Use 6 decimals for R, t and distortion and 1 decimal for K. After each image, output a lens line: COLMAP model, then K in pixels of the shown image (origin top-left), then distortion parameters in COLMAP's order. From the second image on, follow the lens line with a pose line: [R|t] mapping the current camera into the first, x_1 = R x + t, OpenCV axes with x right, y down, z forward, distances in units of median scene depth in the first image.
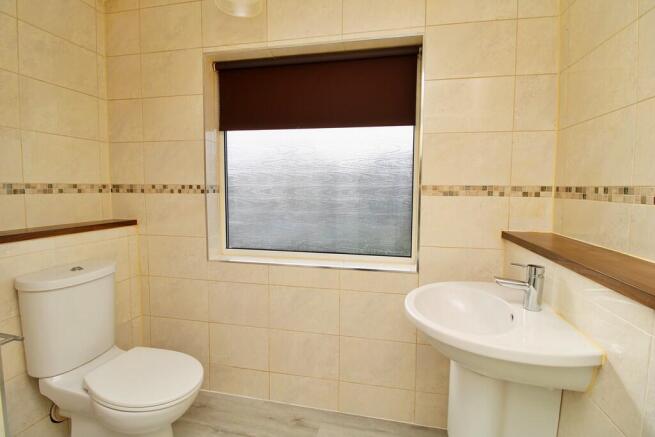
lens RADIAL K [[313.1, 0, 327.1], [0, 313.1, 209.1], [0, 0, 1]] dist [-0.003807, -0.000451]
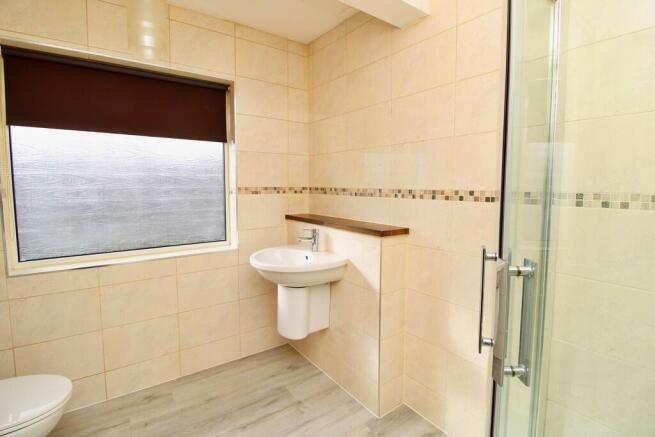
lens RADIAL K [[313.1, 0, 327.1], [0, 313.1, 209.1], [0, 0, 1]] dist [-0.003807, -0.000451]
pose [[0.676314, -0.061207, 0.734066, -0.447603], [0.052485, 0.998013, 0.034859, -0.004390], [-0.734741, 0.014952, 0.678183, -0.243686]]
